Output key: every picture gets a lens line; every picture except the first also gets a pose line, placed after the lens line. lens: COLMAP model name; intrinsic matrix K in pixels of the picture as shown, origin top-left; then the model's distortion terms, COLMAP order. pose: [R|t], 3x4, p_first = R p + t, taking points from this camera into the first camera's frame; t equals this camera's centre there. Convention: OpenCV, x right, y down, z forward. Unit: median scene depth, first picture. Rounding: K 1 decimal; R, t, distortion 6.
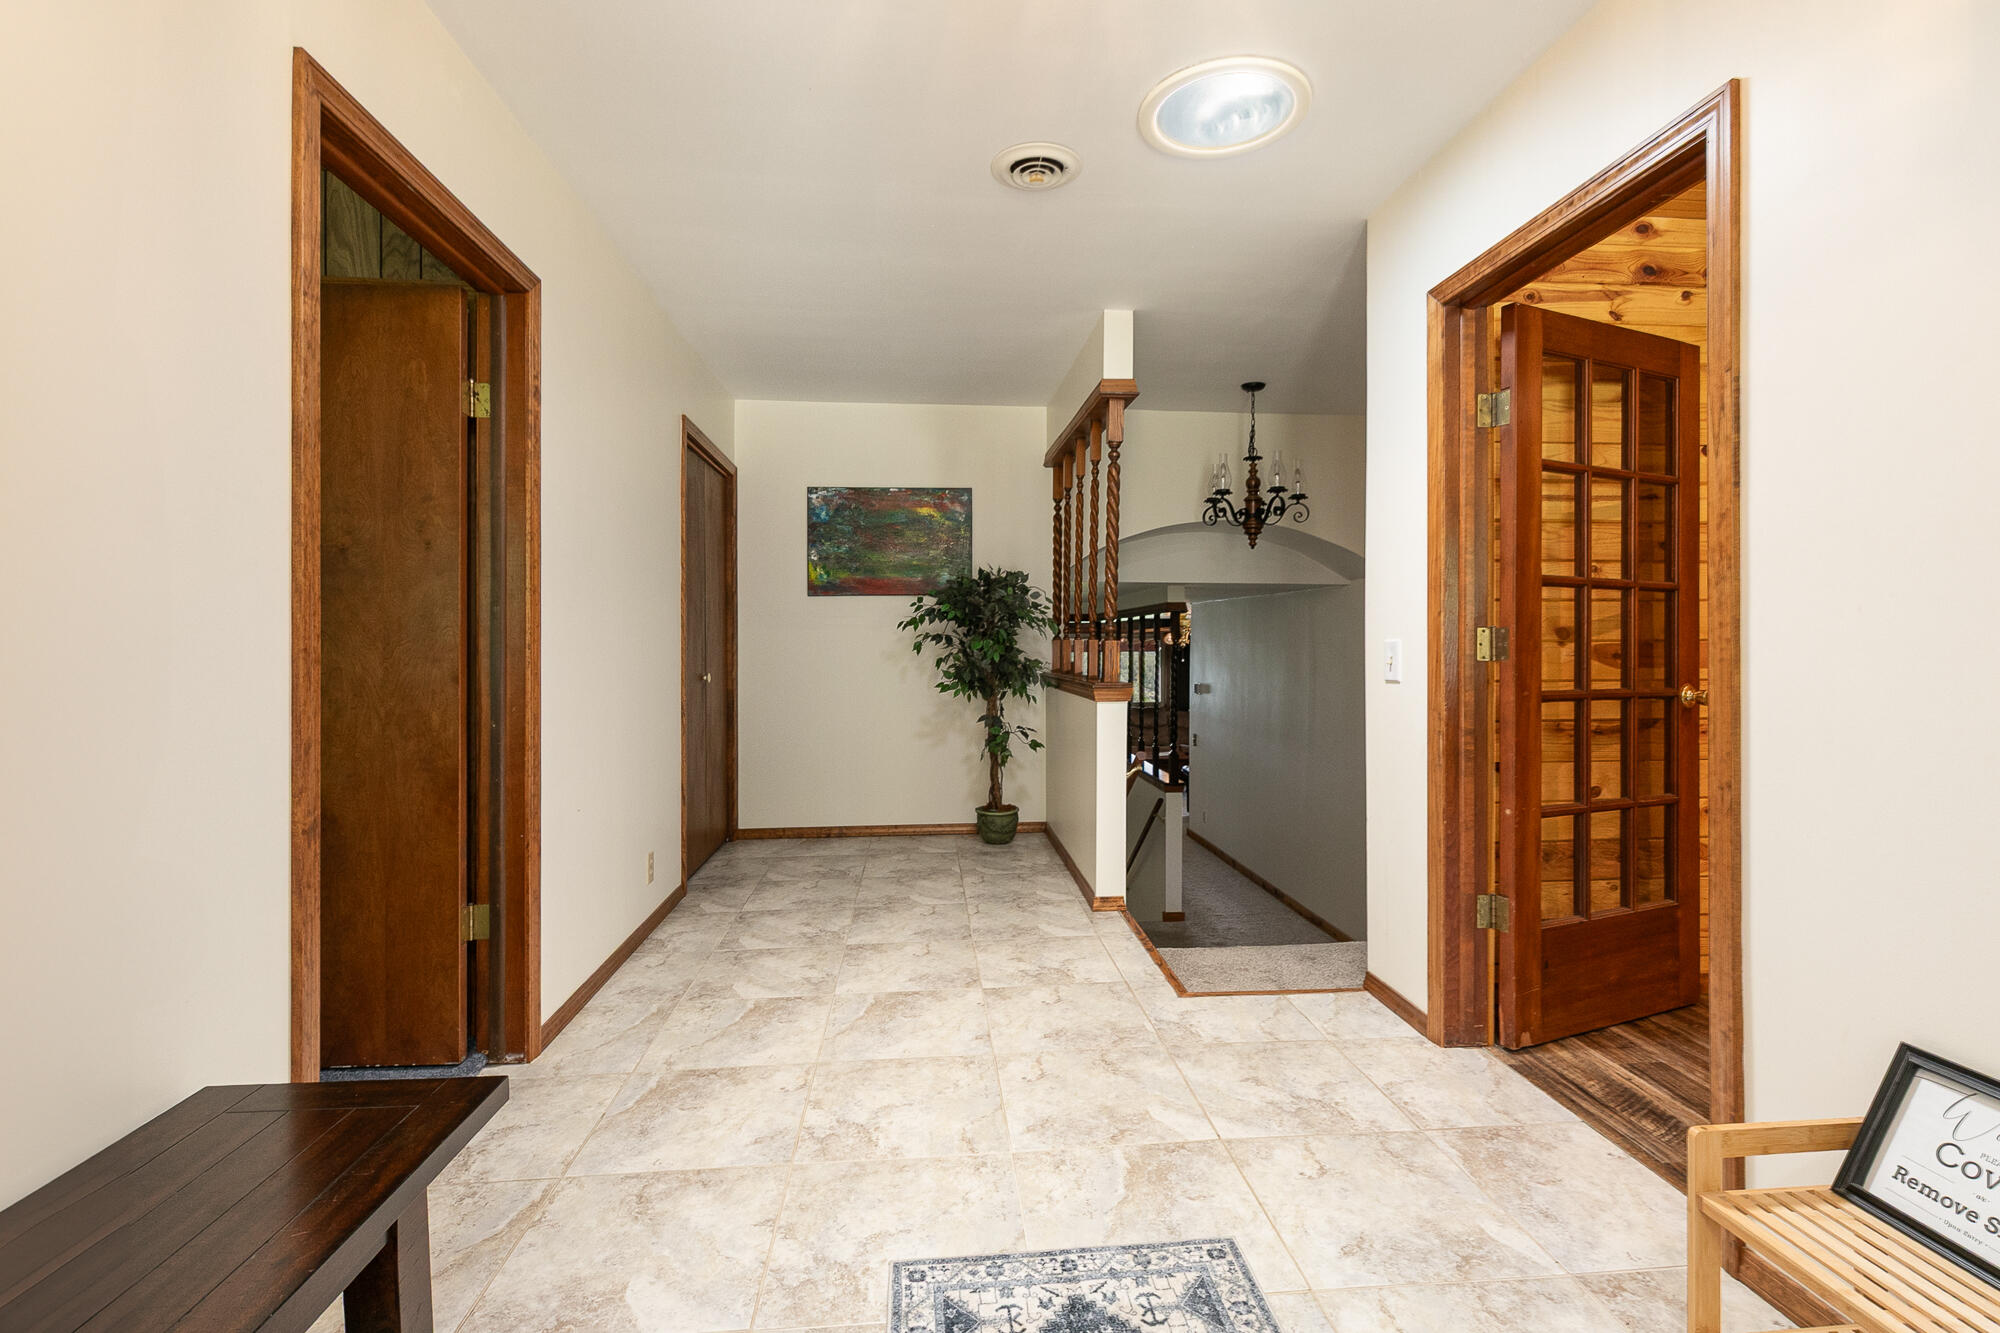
lens RADIAL K [[926.7, 0, 1002.0], [0, 926.7, 655.5], [0, 0, 1]] dist [0.007918, 0.000078]
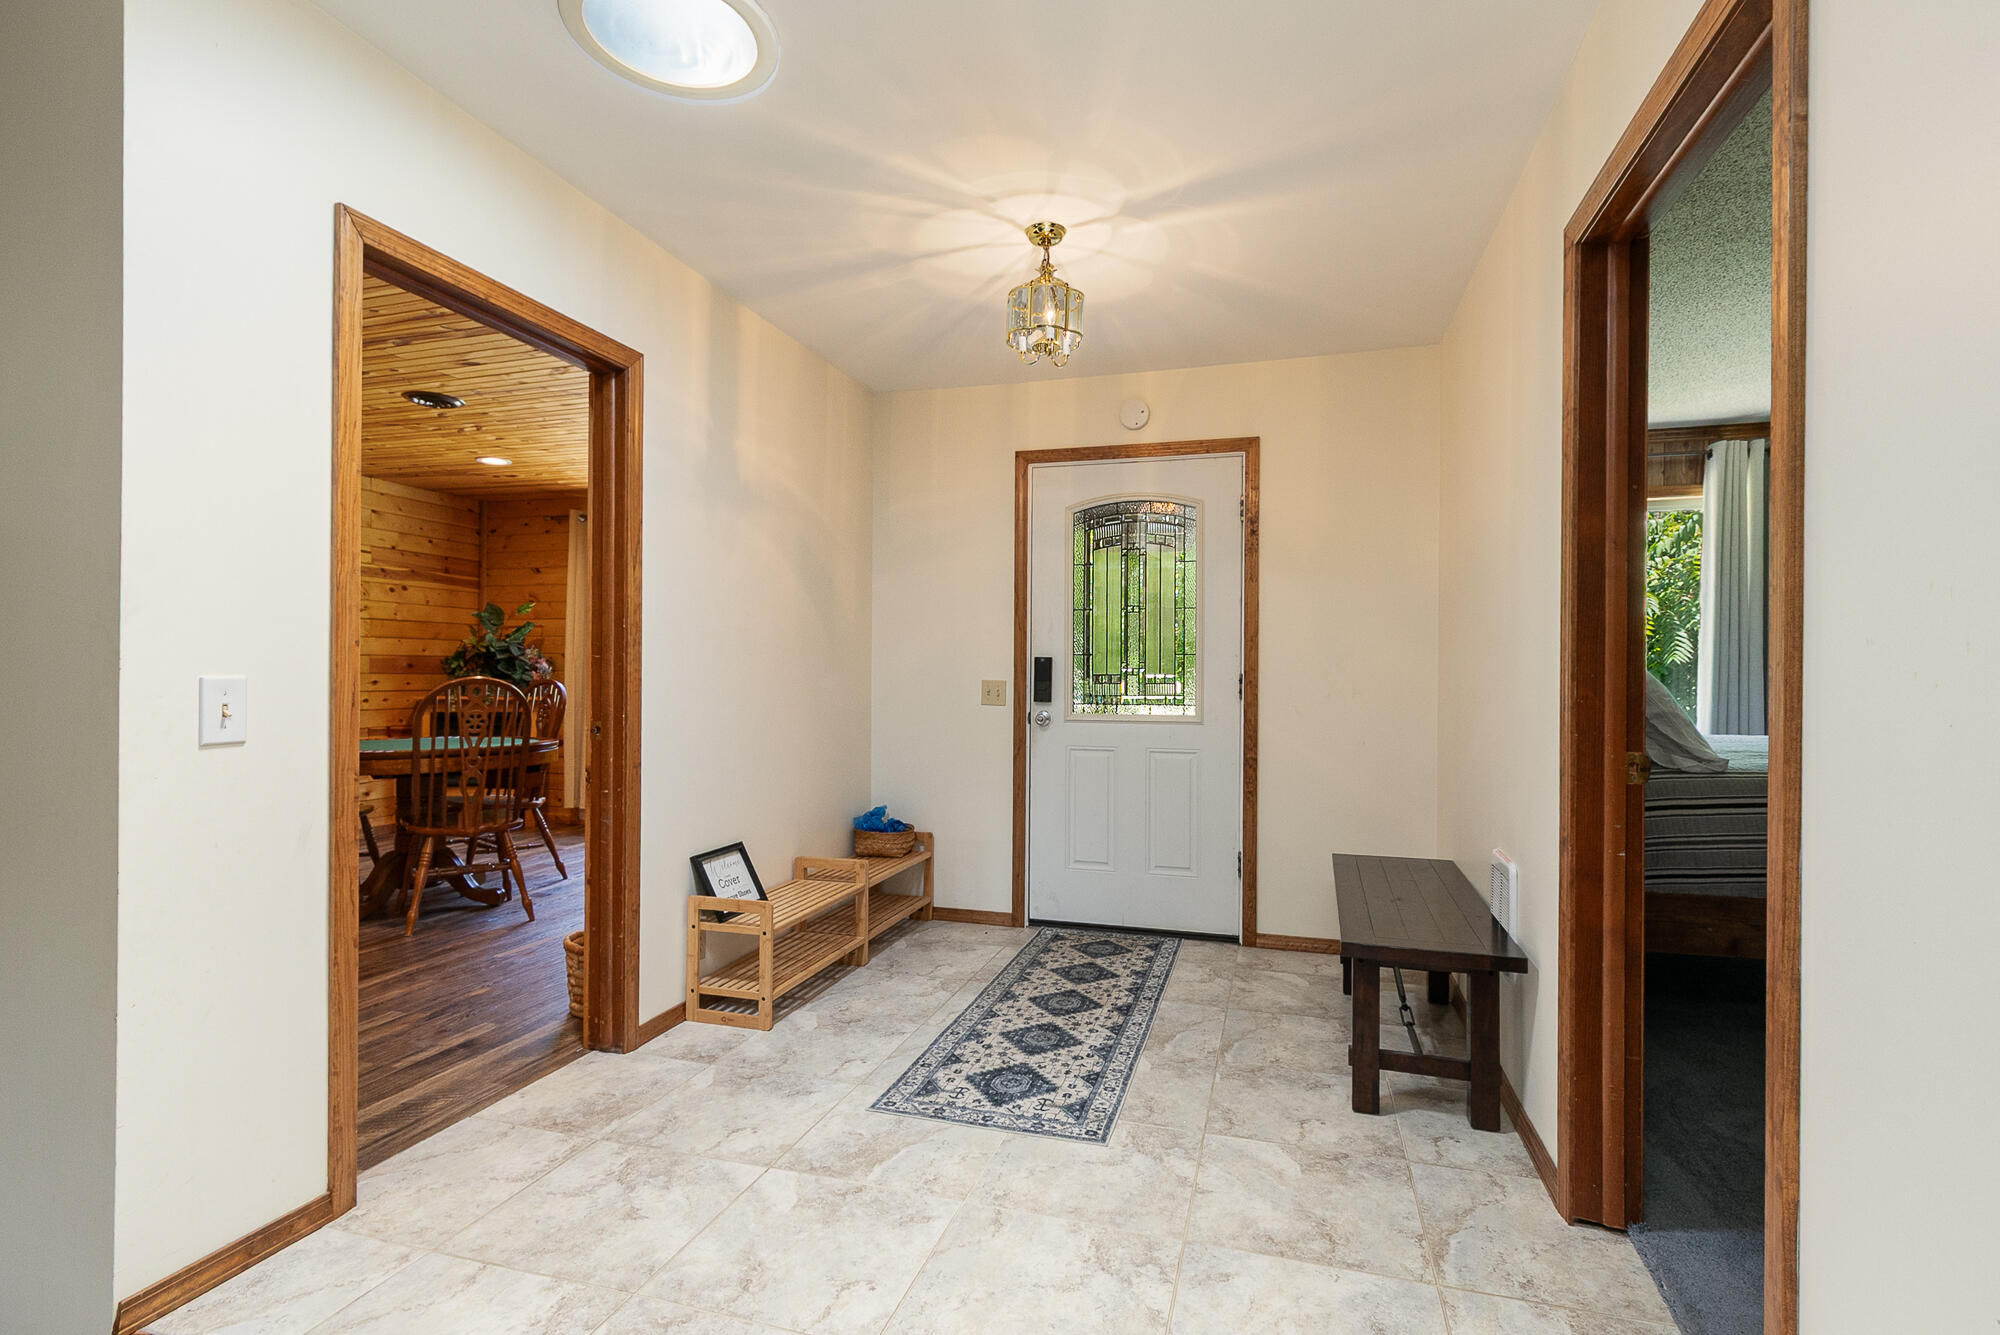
lens RADIAL K [[926.7, 0, 1006.5], [0, 926.7, 674.5], [0, 0, 1]] dist [0.007918, 0.000078]
pose [[-0.928714, -0.005286, 0.370760, -0.400587], [-0.003017, 0.999973, 0.006699, -0.036015], [-0.370785, 0.005103, -0.928705, 1.915871]]
